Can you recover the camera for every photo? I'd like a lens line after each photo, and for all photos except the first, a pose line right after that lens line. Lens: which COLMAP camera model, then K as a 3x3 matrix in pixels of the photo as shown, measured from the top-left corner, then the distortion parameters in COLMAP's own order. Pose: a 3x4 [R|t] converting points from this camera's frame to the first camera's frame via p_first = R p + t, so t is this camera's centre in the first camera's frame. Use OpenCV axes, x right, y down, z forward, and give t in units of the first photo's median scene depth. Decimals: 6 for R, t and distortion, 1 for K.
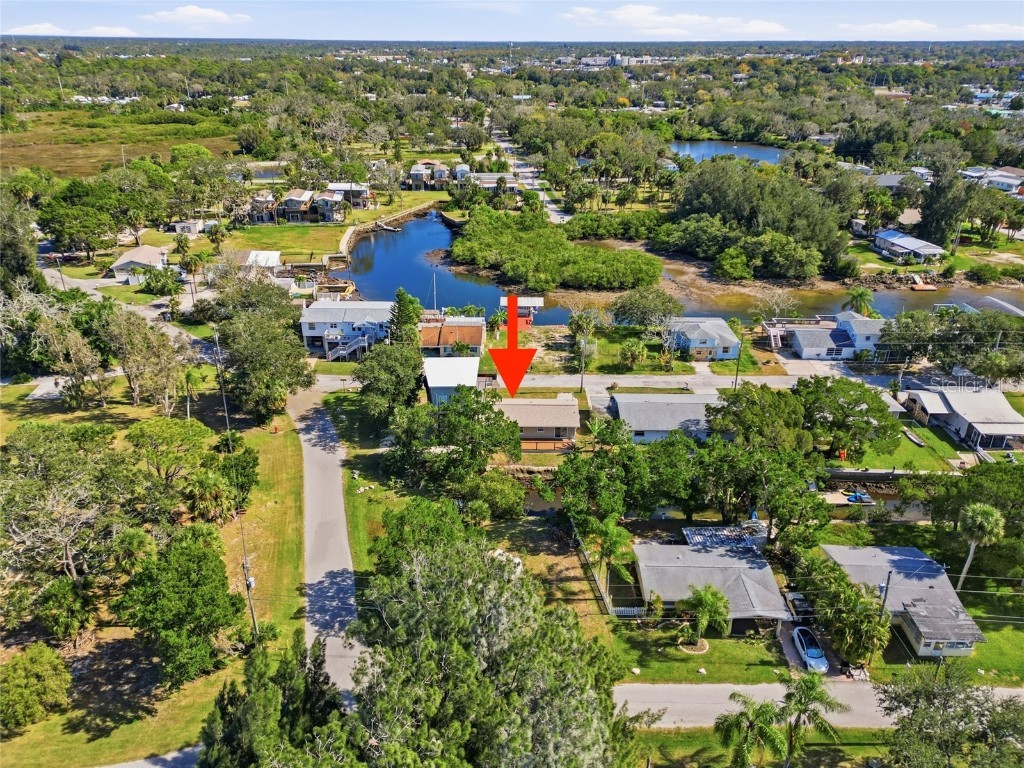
lens RADIAL K [[704.3, 0, 512.0], [0, 704.3, 384.0], [0, 0, 1]] dist [0.093539, -0.102690]
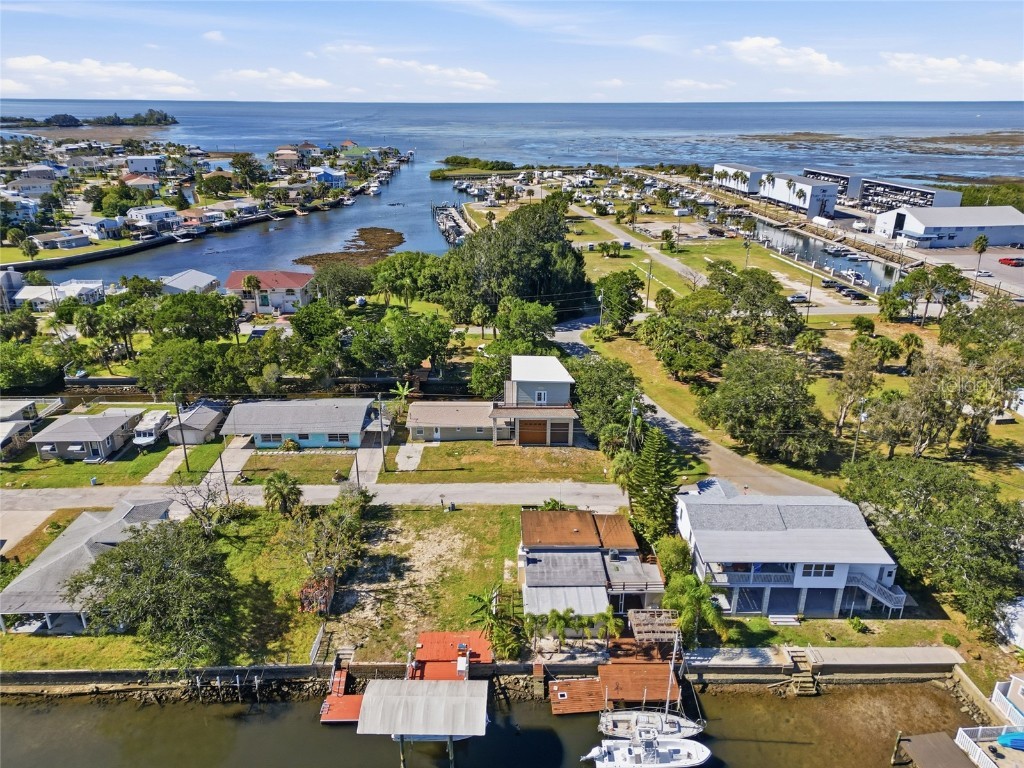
lens RADIAL K [[704.3, 0, 512.0], [0, 704.3, 384.0], [0, 0, 1]] dist [0.093539, -0.102690]
pose [[-0.999783, 0.004522, -0.020334, -0.026541], [-0.011440, 0.696599, 0.717369, -0.619947], [0.017409, 0.717446, -0.696397, 1.485013]]
